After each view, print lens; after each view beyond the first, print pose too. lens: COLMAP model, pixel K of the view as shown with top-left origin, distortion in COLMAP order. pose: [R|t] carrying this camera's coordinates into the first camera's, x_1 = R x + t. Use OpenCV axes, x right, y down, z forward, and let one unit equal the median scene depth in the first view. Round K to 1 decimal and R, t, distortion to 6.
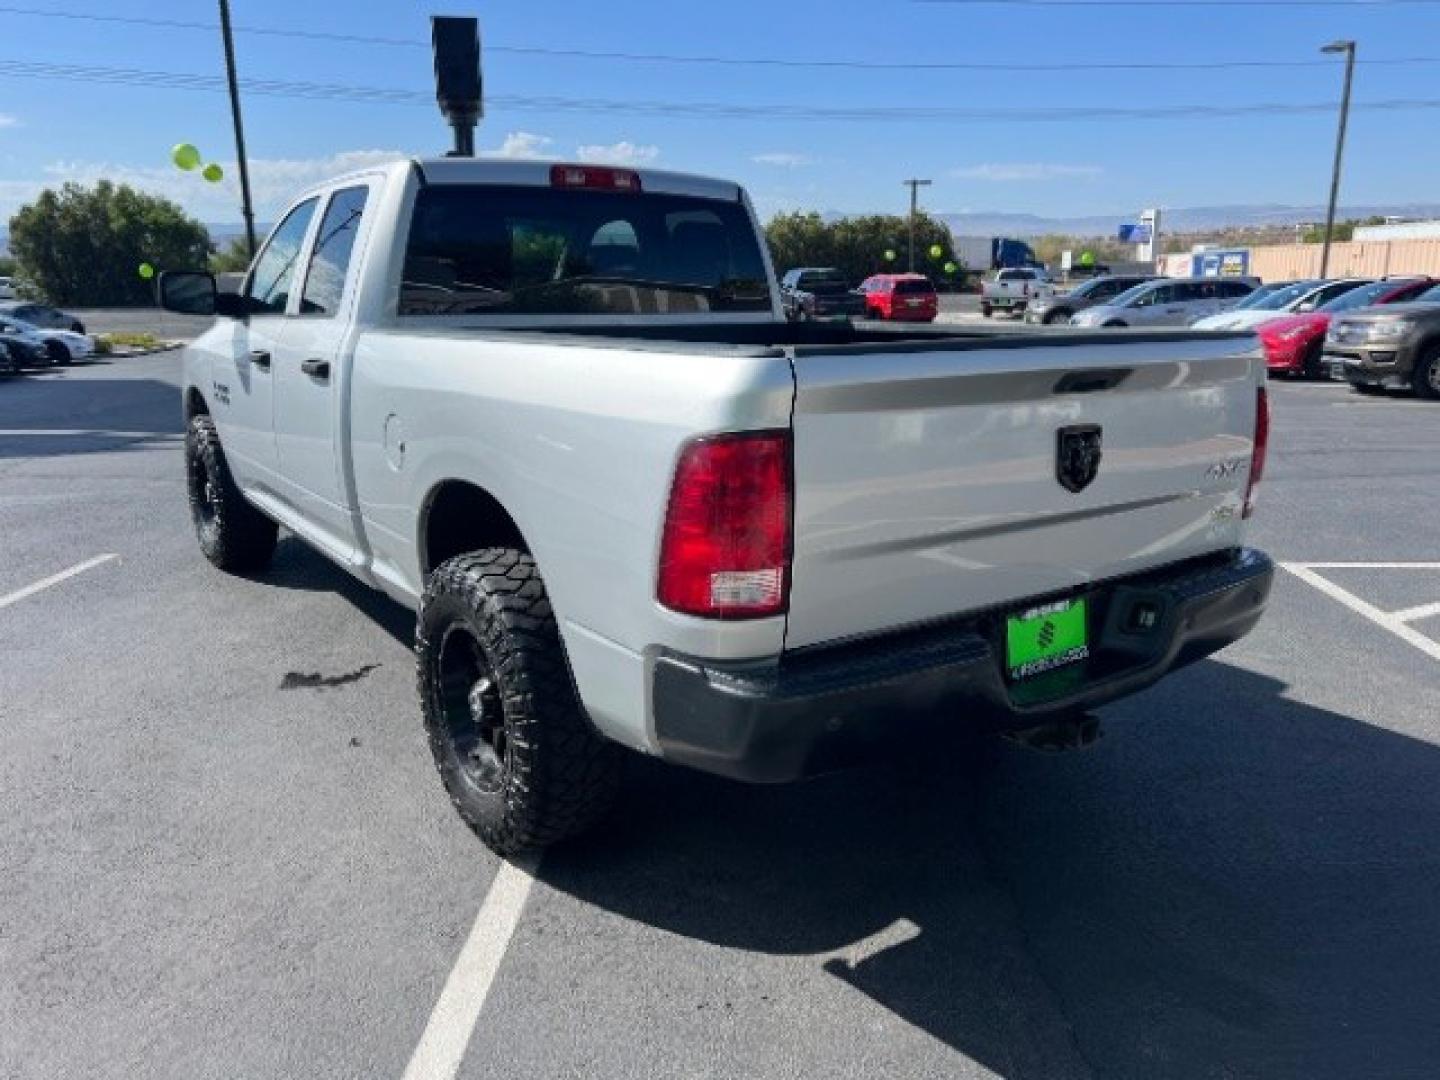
lens RADIAL K [[1080.3, 0, 720.0], [0, 1080.3, 540.0], [0, 0, 1]] dist [0.064551, -0.071491]
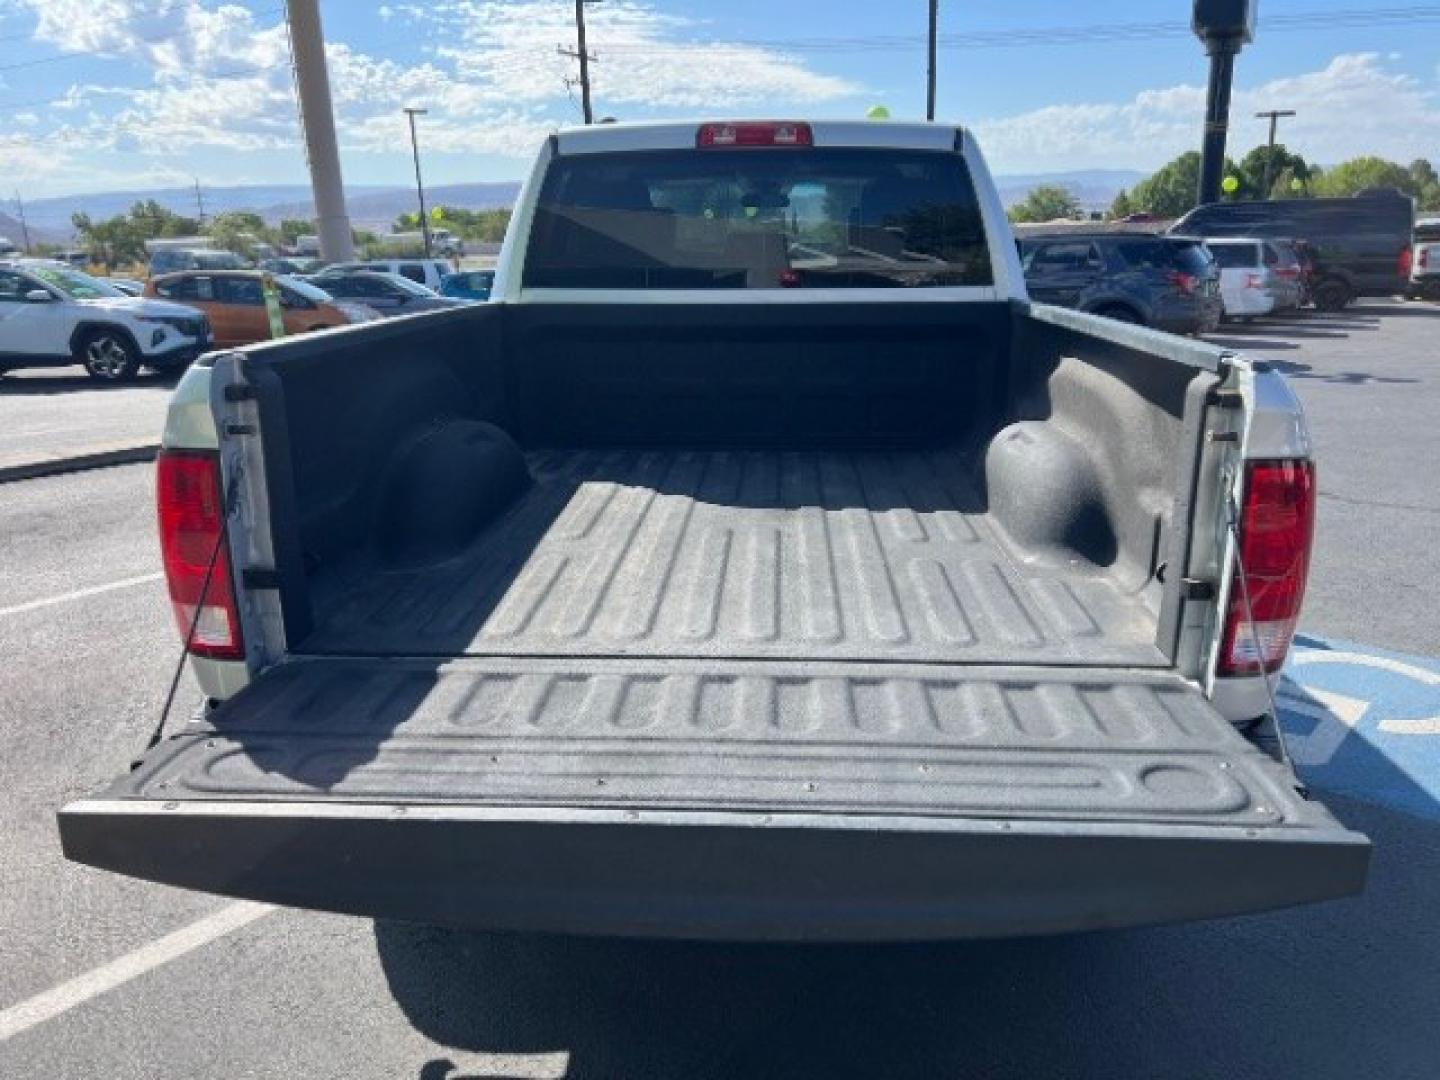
lens RADIAL K [[1080.3, 0, 720.0], [0, 1080.3, 540.0], [0, 0, 1]] dist [0.064551, -0.071491]
pose [[0.778634, 0.165878, -0.605155, 0.302924], [-0.138370, 0.986074, 0.092255, -0.054754], [0.612031, 0.011903, 0.790744, 0.183464]]
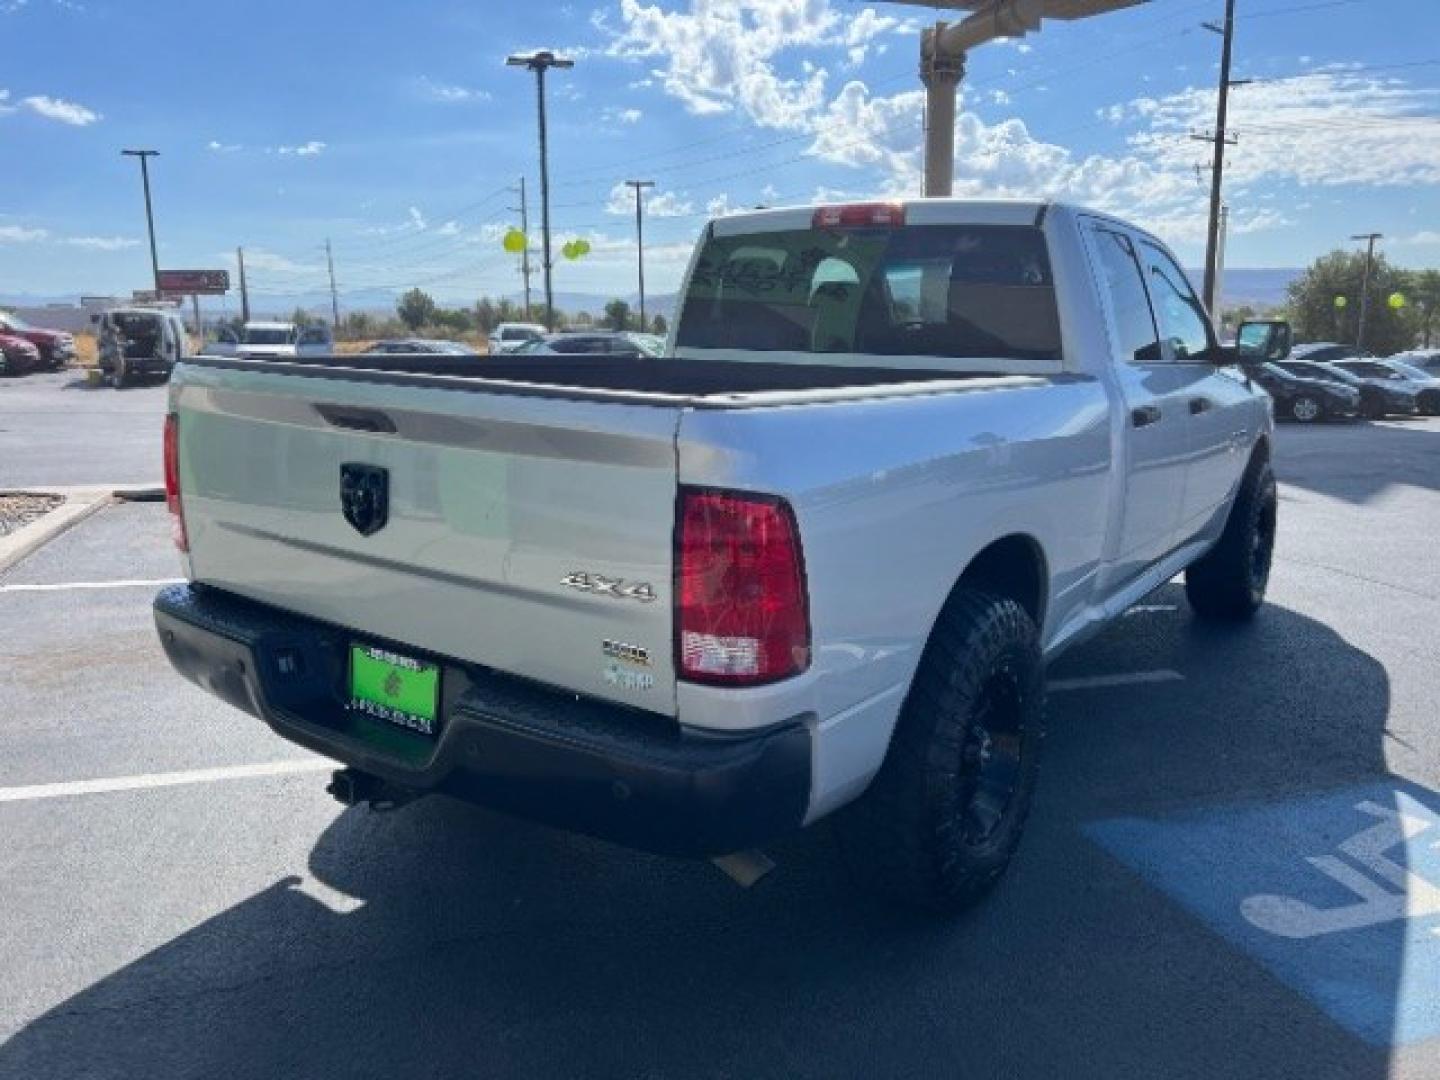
lens RADIAL K [[1080.3, 0, 720.0], [0, 1080.3, 540.0], [0, 0, 1]] dist [0.064551, -0.071491]
pose [[0.323634, 0.197645, -0.925309, 0.531996], [-0.237447, 0.963610, 0.122777, -0.093329], [0.915904, 0.179977, 0.358787, 0.384335]]
